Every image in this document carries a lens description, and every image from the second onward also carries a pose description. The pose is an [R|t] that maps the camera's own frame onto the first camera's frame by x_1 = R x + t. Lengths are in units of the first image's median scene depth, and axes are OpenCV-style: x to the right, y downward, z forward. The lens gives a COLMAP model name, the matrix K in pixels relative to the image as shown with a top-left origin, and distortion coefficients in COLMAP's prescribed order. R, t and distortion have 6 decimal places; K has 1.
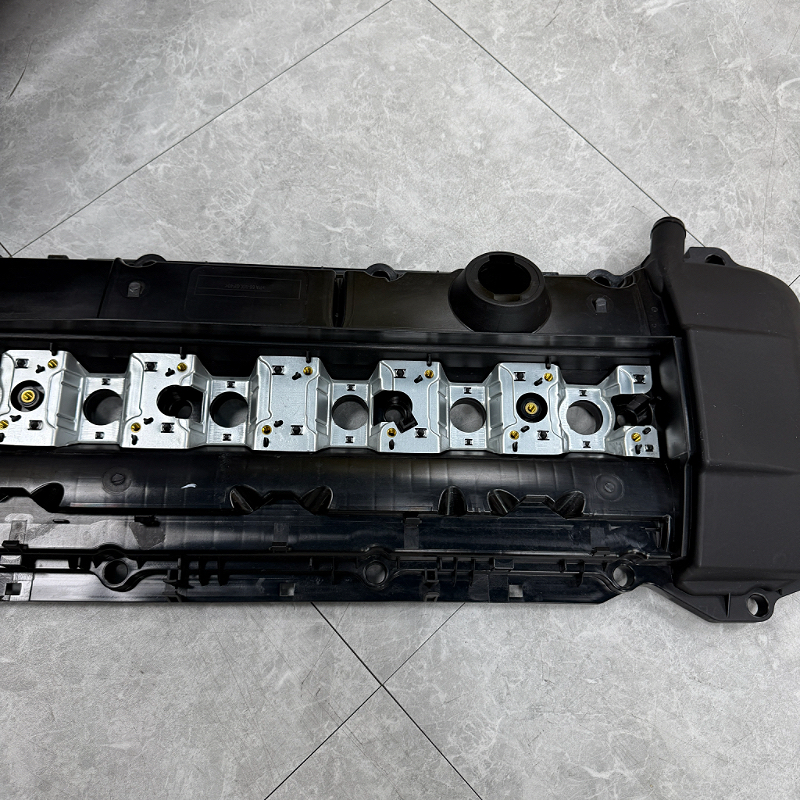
lens RADIAL K [[795.4, 0, 404.7], [0, 795.4, 399.1], [0, 0, 1]] dist [-0.024165, 0.000000]
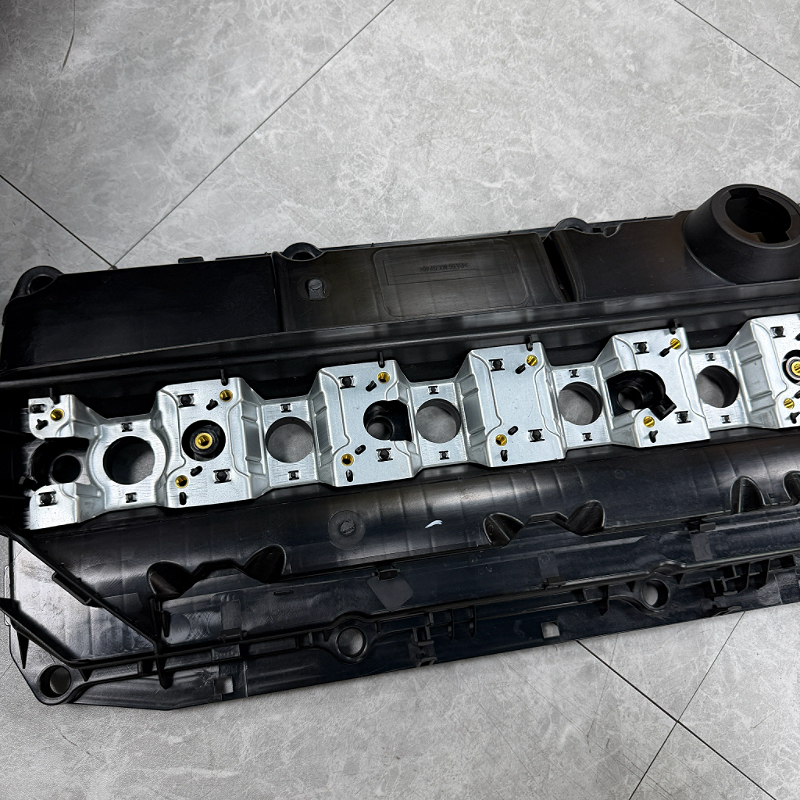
lens RADIAL K [[795.4, 0, 394.0], [0, 795.4, 401.1], [0, 0, 1]] dist [-0.024165, 0.000000]
pose [[0.988091, -0.137767, 0.068538, -0.316522], [0.134394, 0.989583, 0.051616, -0.054116], [-0.074935, -0.041790, 0.996312, 0.193904]]
